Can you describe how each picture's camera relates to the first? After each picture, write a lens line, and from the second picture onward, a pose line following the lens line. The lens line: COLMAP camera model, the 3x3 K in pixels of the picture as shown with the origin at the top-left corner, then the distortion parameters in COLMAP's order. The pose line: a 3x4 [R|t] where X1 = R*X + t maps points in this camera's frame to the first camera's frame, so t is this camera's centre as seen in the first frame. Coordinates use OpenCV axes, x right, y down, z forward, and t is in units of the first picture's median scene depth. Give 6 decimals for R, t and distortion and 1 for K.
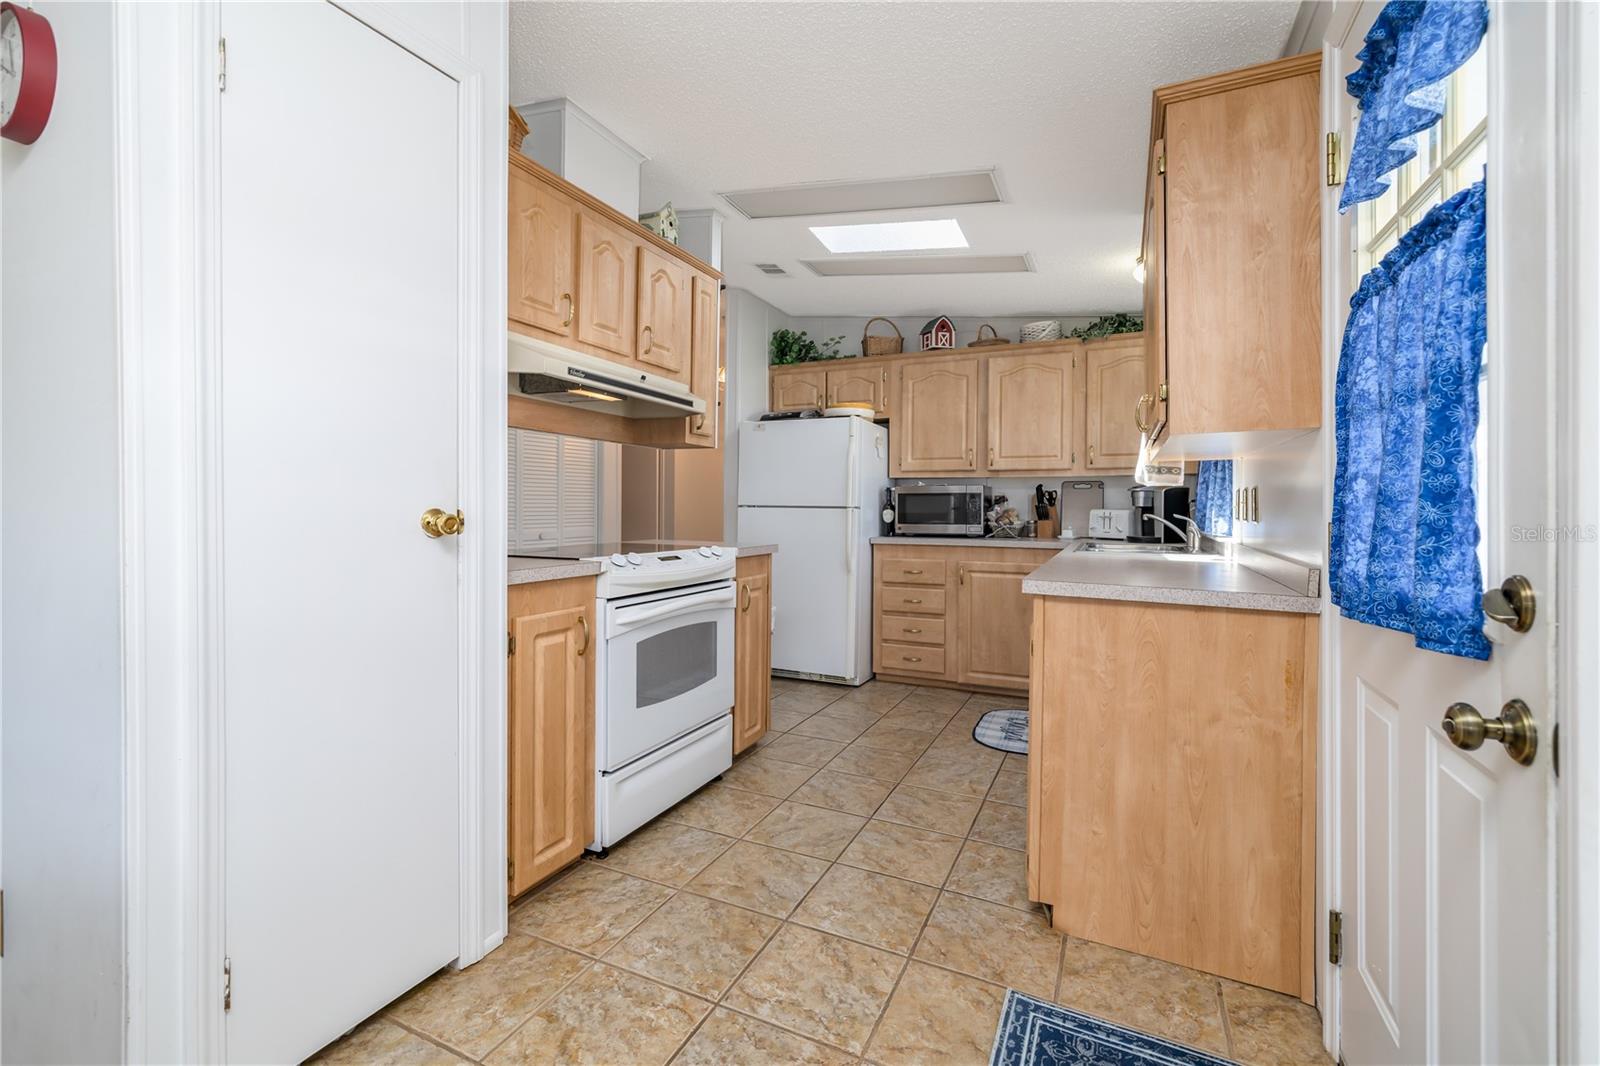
lens RADIAL K [[676.3, 0, 822.5], [0, 676.3, 510.2], [0, 0, 1]] dist [0.001682, 0.000154]
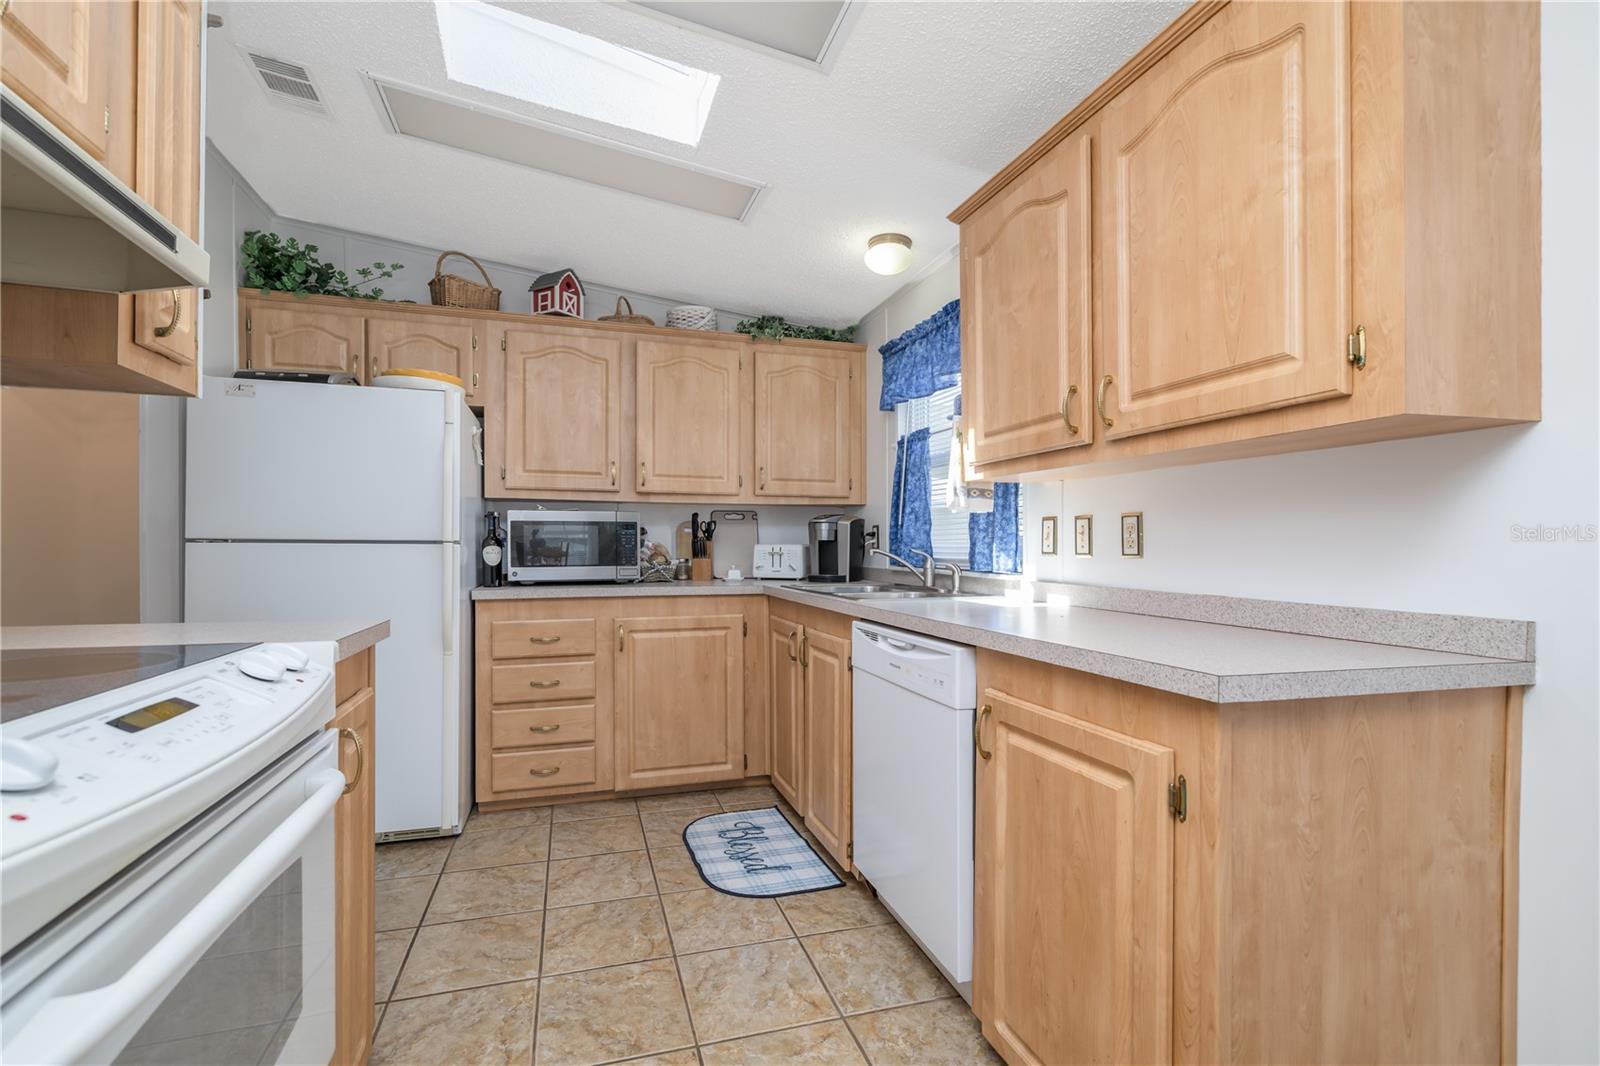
lens RADIAL K [[676.3, 0, 779.5], [0, 676.3, 550.4], [0, 0, 1]] dist [0.001682, 0.000154]
pose [[0.765981, -0.008827, 0.642803, -0.116735], [0.006019, 0.999960, 0.006560, 0.001152], [-0.642836, -0.001155, 0.766003, 0.344676]]
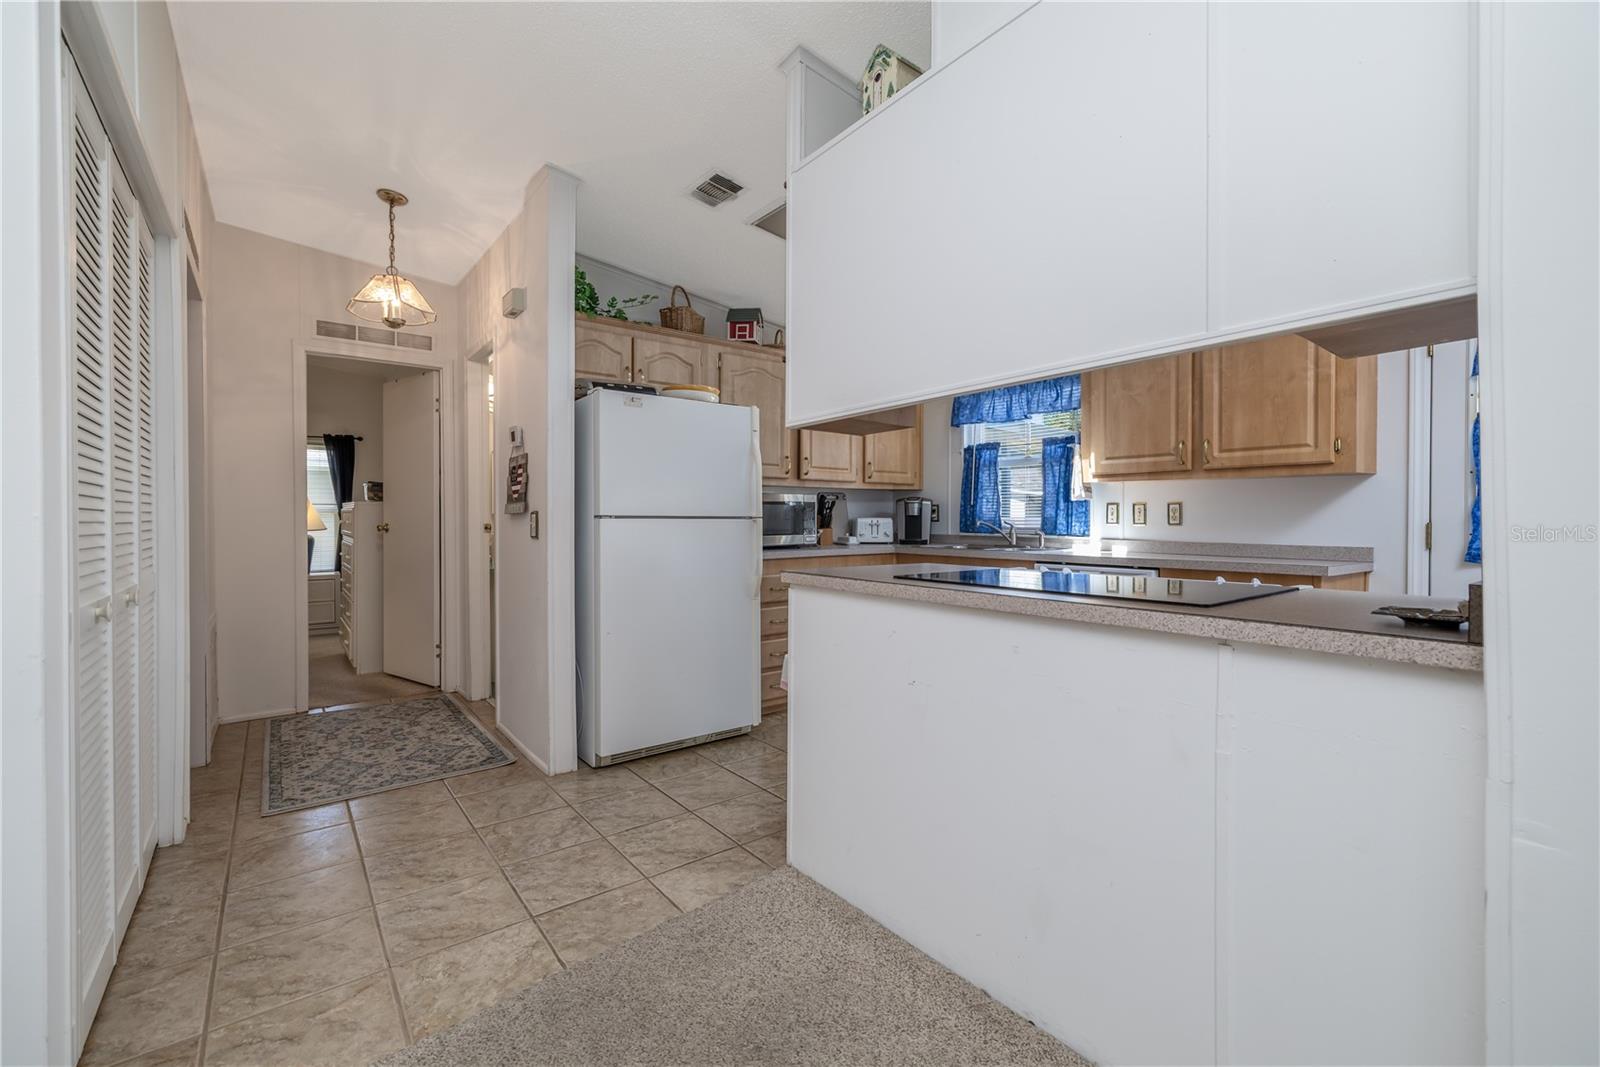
lens RADIAL K [[676.3, 0, 785.8], [0, 676.3, 529.4], [0, 0, 1]] dist [0.001682, 0.000154]
pose [[0.478764, -0.021688, 0.877676, -0.661783], [0.007868, 0.999761, 0.020414, -0.006386], [-0.877909, -0.002868, 0.478820, 0.565343]]
